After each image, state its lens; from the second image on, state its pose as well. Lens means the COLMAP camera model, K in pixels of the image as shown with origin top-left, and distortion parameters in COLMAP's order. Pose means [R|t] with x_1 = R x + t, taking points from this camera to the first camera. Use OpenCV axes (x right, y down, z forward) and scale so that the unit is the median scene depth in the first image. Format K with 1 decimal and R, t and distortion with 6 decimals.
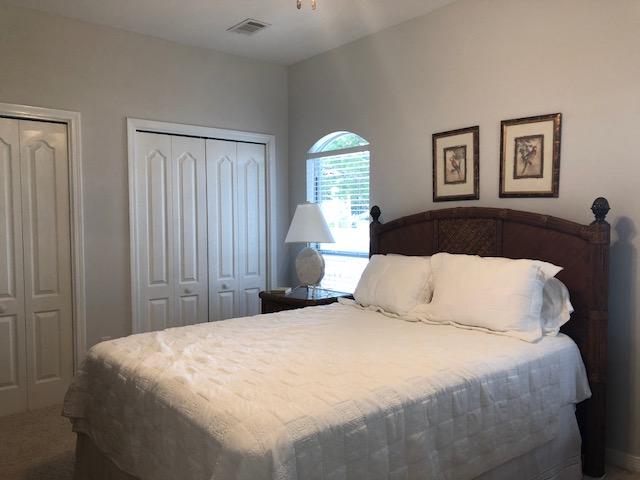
lens RADIAL K [[537.2, 0, 320.0], [0, 537.2, 240.0], [0, 0, 1]] dist [0.037896, -0.002054]
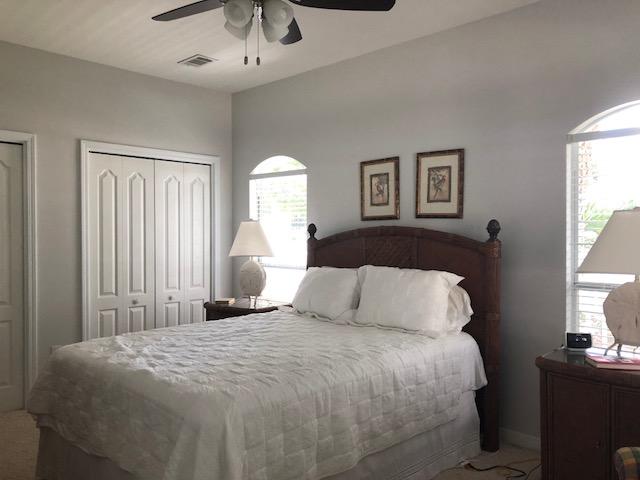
lens RADIAL K [[537.2, 0, 320.0], [0, 537.2, 240.0], [0, 0, 1]] dist [0.037896, -0.002054]
pose [[0.993874, 0.004318, 0.110433, -0.004166], [-0.001459, 0.999662, -0.025955, -0.000448], [-0.110508, 0.025635, 0.993545, -0.149520]]
